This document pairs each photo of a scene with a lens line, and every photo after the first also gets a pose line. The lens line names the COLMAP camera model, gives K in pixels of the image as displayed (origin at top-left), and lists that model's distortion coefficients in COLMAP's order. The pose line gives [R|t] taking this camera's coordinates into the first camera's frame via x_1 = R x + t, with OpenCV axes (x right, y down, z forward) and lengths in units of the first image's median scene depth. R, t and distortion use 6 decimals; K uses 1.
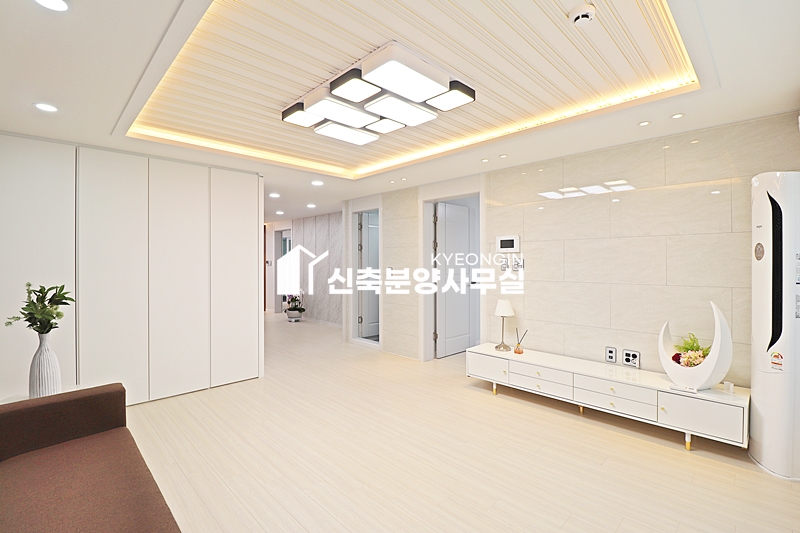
lens RADIAL K [[368.7, 0, 402.4], [0, 368.7, 264.5], [0, 0, 1]] dist [-0.006068, -0.008509]
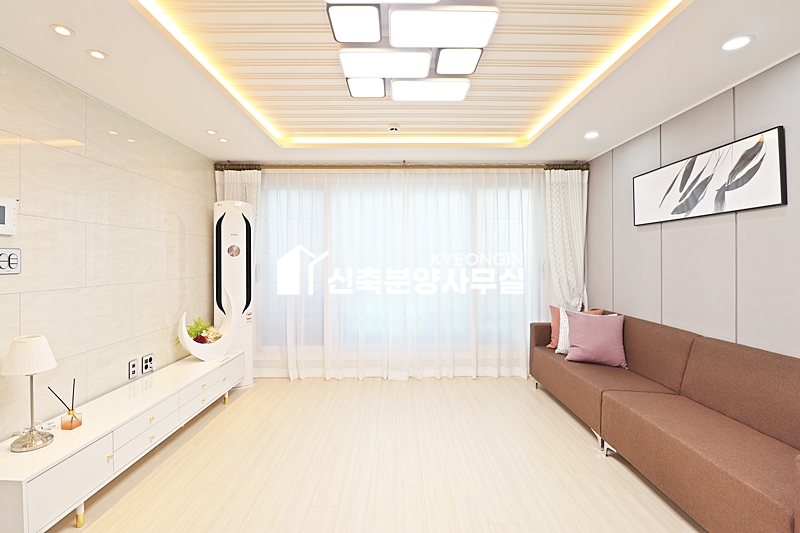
lens RADIAL K [[368.7, 0, 399.8], [0, 368.7, 263.2], [0, 0, 1]] dist [-0.006068, -0.008509]
pose [[-0.717012, -0.005062, 0.697043, -0.424168], [0.005447, 0.999902, 0.012865, -0.000324], [-0.697040, 0.013021, -0.716914, 1.141608]]
